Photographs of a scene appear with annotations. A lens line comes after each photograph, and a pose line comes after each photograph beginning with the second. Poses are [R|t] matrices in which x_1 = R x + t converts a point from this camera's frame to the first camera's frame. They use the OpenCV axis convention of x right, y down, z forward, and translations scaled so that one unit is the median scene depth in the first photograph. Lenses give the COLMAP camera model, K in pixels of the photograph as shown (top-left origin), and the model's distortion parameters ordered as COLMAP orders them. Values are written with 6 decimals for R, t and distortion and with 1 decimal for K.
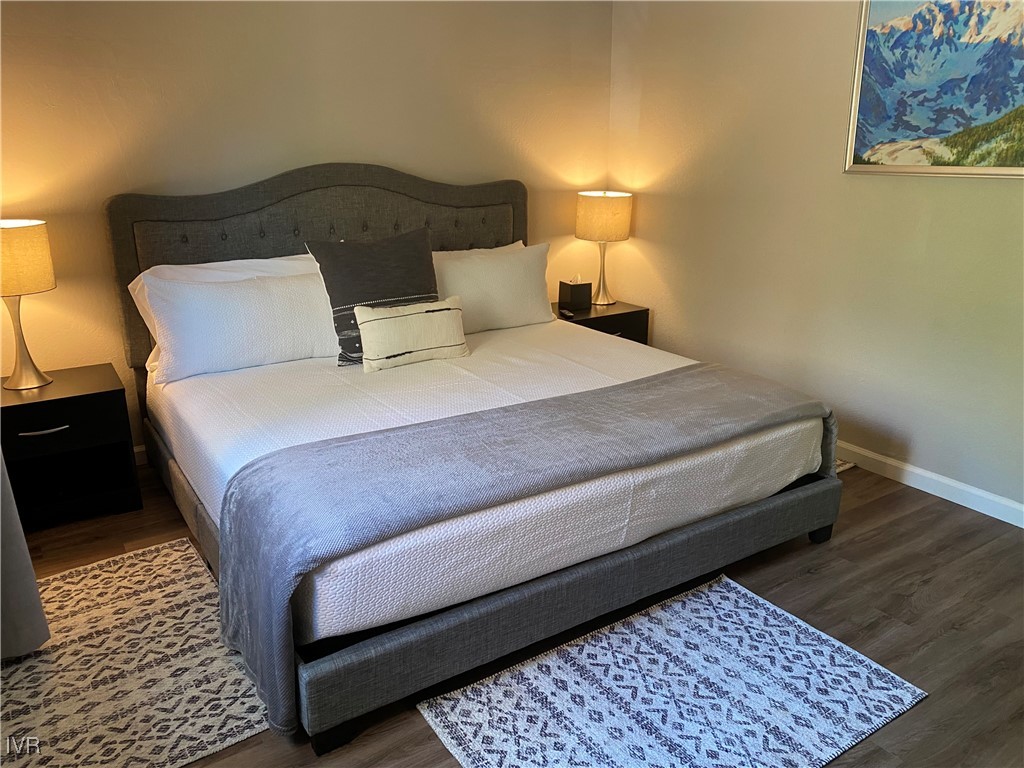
lens RADIAL K [[790.8, 0, 516.9], [0, 790.8, 383.3], [0, 0, 1]] dist [0.011859, 0.000353]
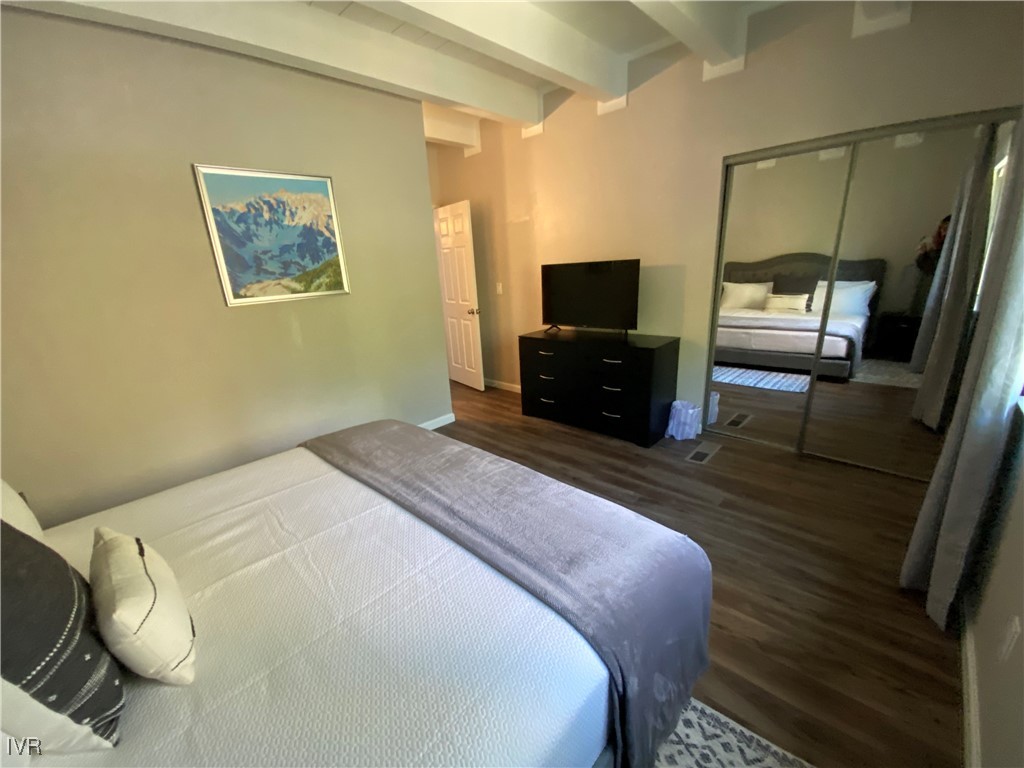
lens RADIAL K [[419.9, 0, 514.0], [0, 419.9, 388.0], [0, 0, 1]] dist [-0.009314, -0.000346]
pose [[-0.226242, -0.267457, 0.936633, -0.519177], [0.333941, 0.881995, 0.332518, -0.249342], [-0.915040, 0.388010, -0.110229, 0.783685]]
